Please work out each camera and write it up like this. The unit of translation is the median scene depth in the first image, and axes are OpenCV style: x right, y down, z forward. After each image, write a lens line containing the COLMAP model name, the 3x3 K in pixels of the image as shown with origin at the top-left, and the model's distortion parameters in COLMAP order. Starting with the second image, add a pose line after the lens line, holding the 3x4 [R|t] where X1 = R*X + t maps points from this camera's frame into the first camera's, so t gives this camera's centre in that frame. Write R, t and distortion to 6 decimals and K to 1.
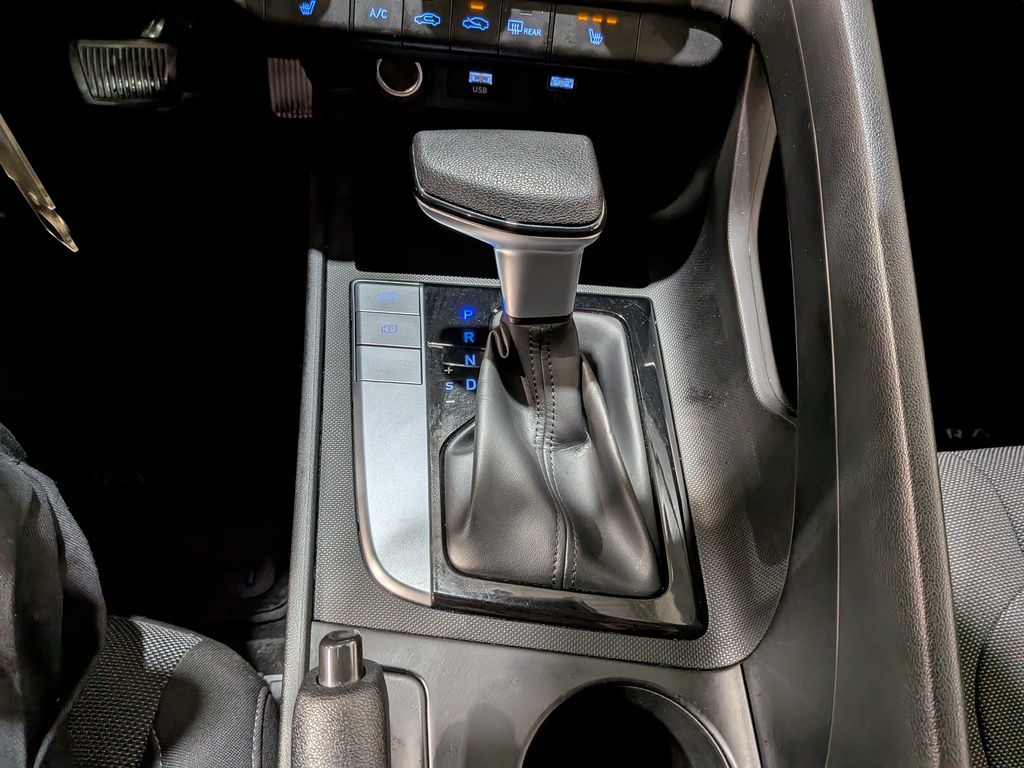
lens RADIAL K [[747.1, 0, 516.0], [0, 747.1, 396.0], [0, 0, 1]] dist [0.004221, -0.049315]
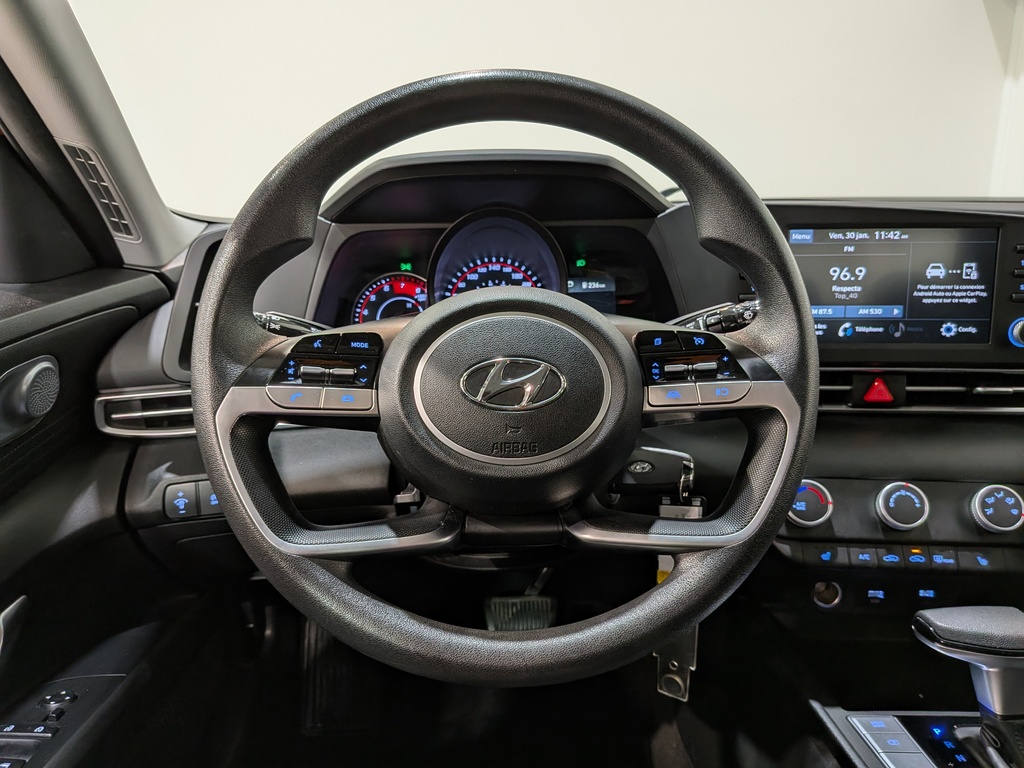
lens RADIAL K [[740.3, 0, 520.0], [0, 740.3, 406.4], [0, 0, 1]] dist [0.075089, -0.158274]
pose [[0.996675, -0.067330, -0.045893, -0.936888], [0.020705, 0.754001, -0.656547, 0.427351], [0.078809, 0.653414, 0.752888, -0.751106]]
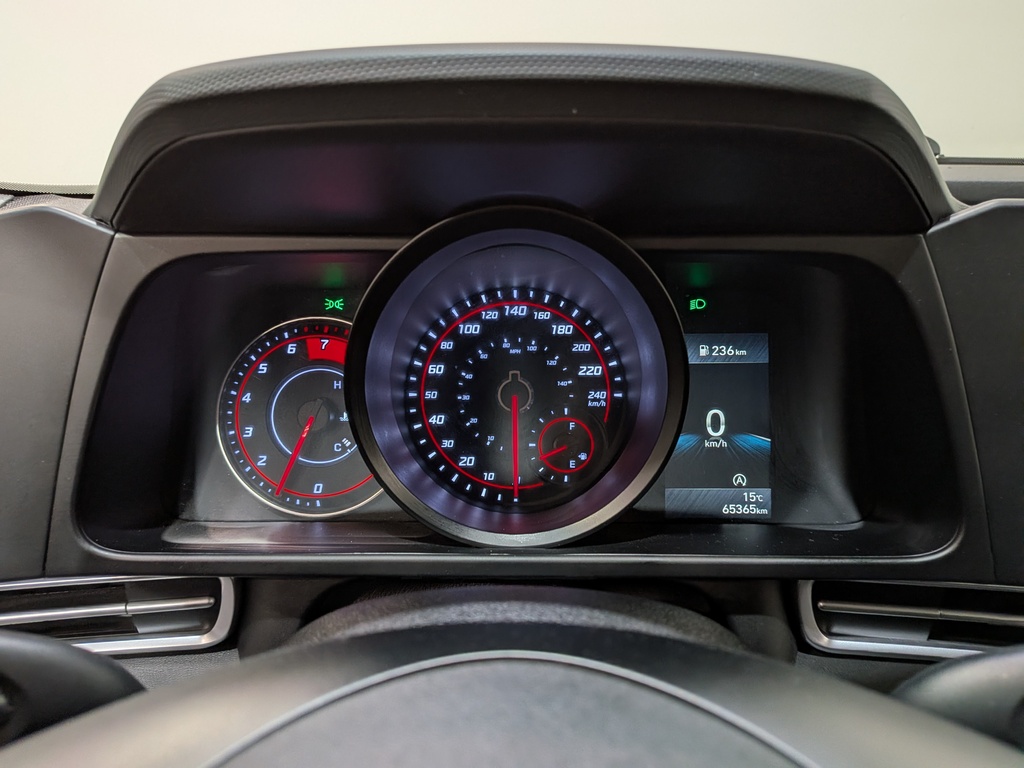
lens RADIAL K [[730.1, 0, 512.0], [0, 730.1, 384.0], [0, 0, 1]] dist [0.076388, -0.132976]
pose [[0.994790, -0.031905, -0.096827, -0.994839], [-0.034295, 0.789682, -0.612557, -0.635530], [0.096006, 0.612686, 0.784473, -0.107437]]
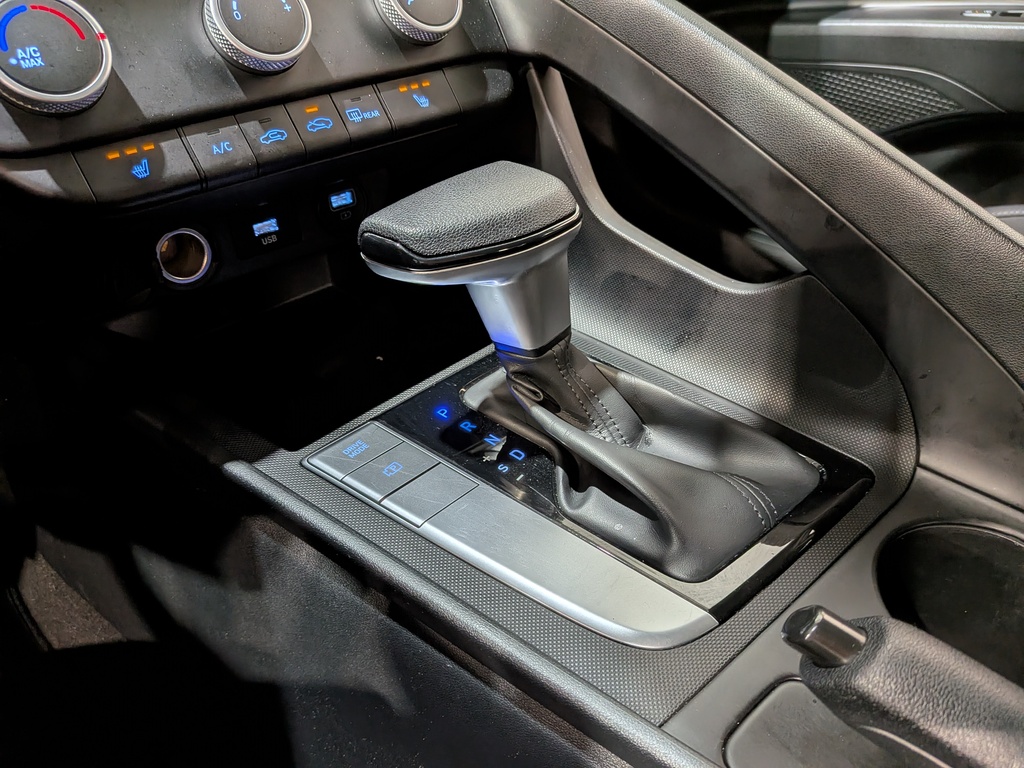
lens RADIAL K [[747.1, 0, 516.0], [0, 747.1, 396.0], [0, 0, 1]] dist [0.004221, -0.049315]
pose [[0.681545, -0.492768, 0.540996, -0.559744], [0.619901, 0.781641, -0.068990, -0.010835], [-0.388869, 0.382384, 0.838191, 0.239136]]
